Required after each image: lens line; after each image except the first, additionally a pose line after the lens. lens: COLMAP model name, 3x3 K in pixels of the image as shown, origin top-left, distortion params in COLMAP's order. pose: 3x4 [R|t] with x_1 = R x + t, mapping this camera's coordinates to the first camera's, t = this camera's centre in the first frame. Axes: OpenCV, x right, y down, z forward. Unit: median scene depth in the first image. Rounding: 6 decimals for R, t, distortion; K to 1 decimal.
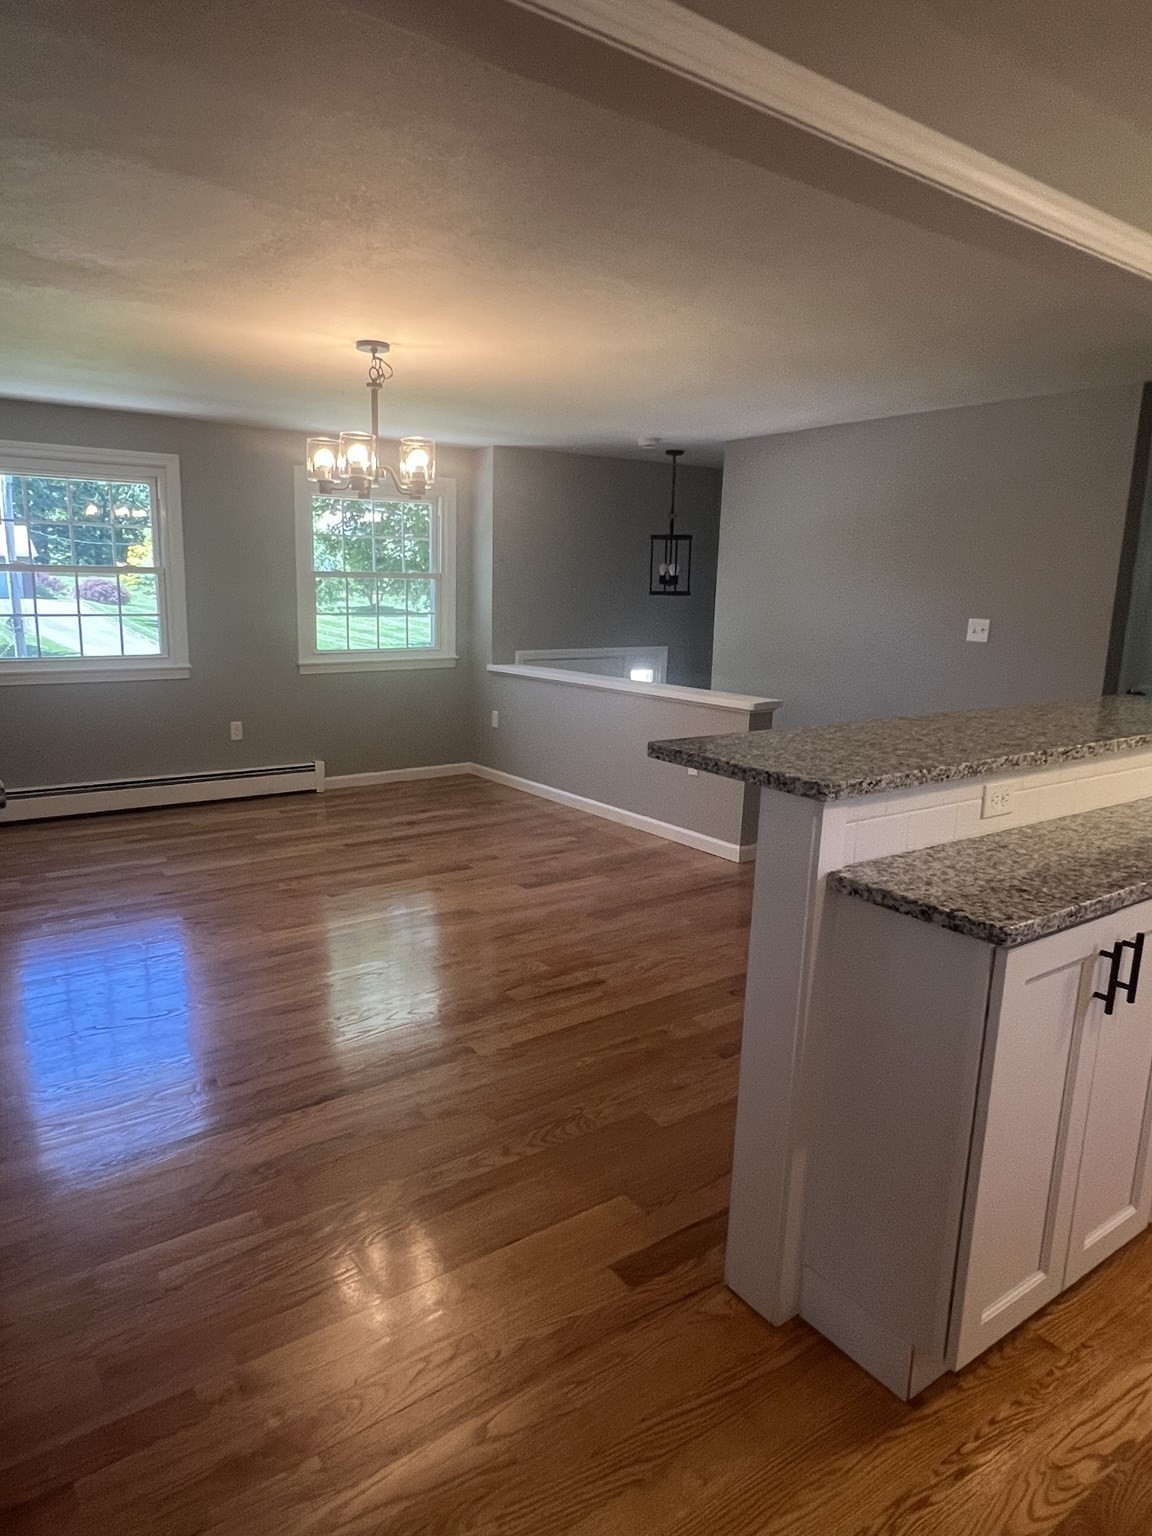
lens RADIAL K [[962.4, 0, 565.0], [0, 962.4, 777.8], [0, 0, 1]] dist [-0.000210, 0.002066]
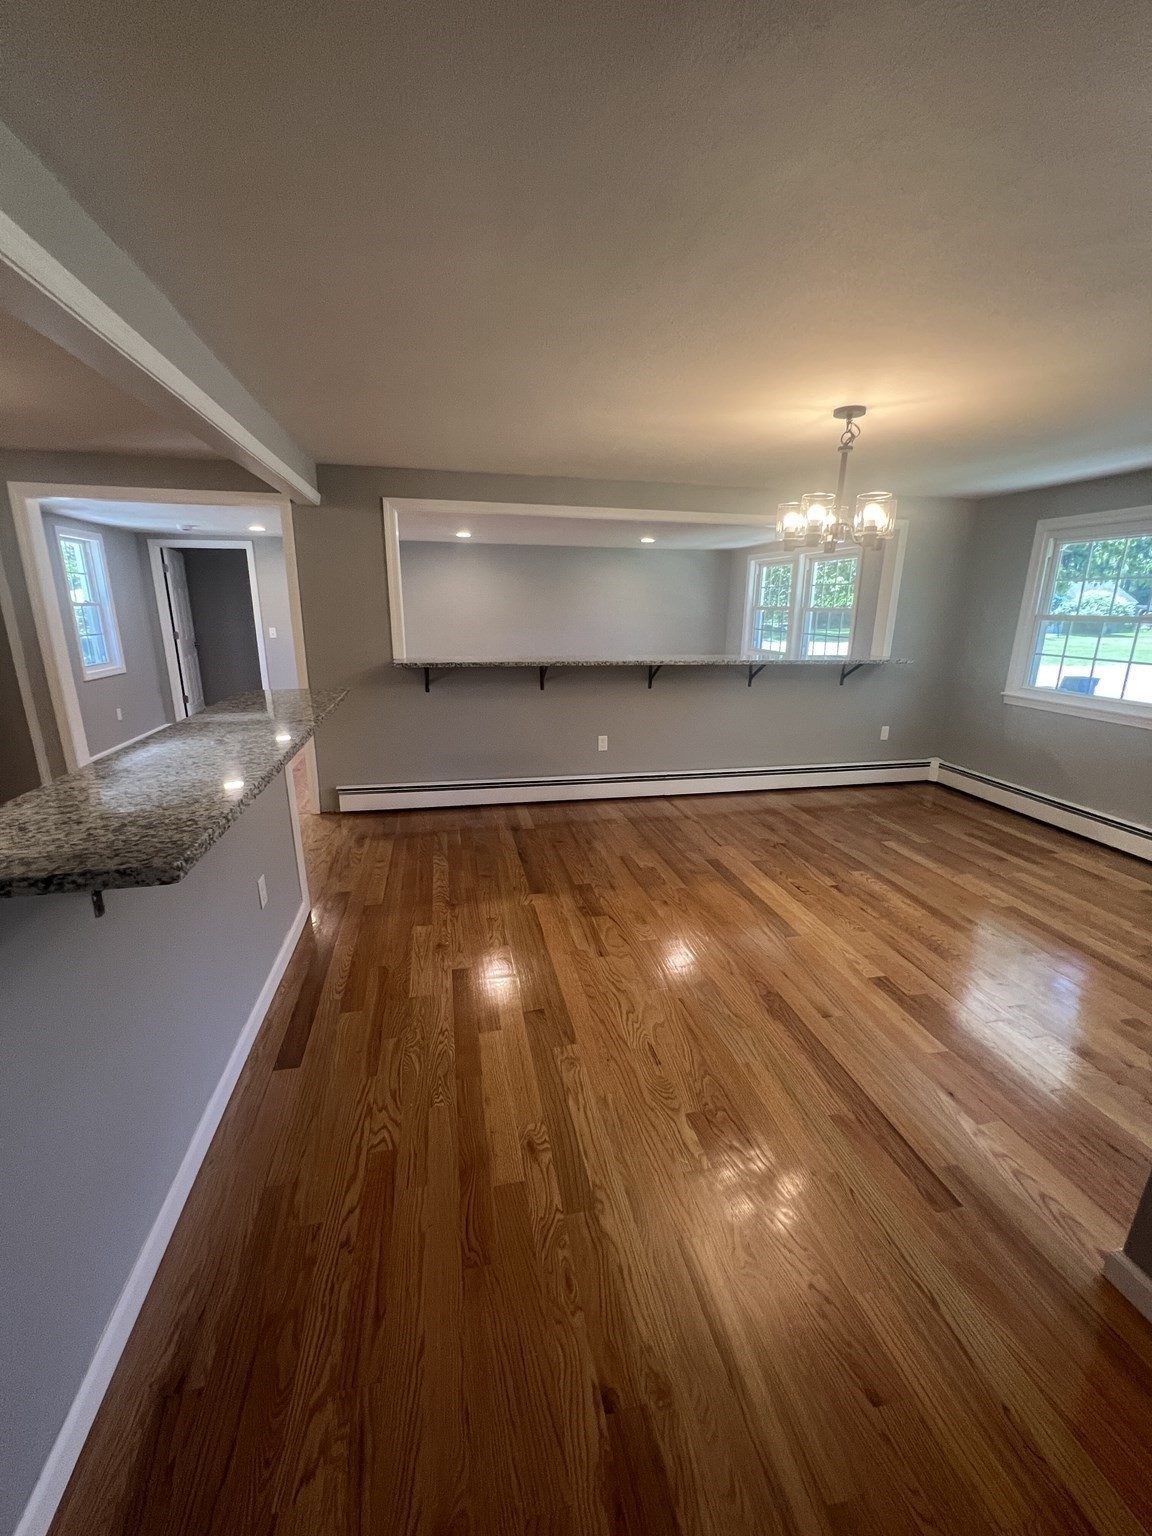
lens RADIAL K [[625.2, 0, 574.5], [0, 625.2, 769.4], [0, 0, 1]] dist [-0.002327, 0.001369]
pose [[-0.401543, 0.211313, -0.891128, 1.349899], [-0.202194, 0.928554, 0.311297, -0.466456], [0.893242, 0.305180, -0.330128, 2.215025]]
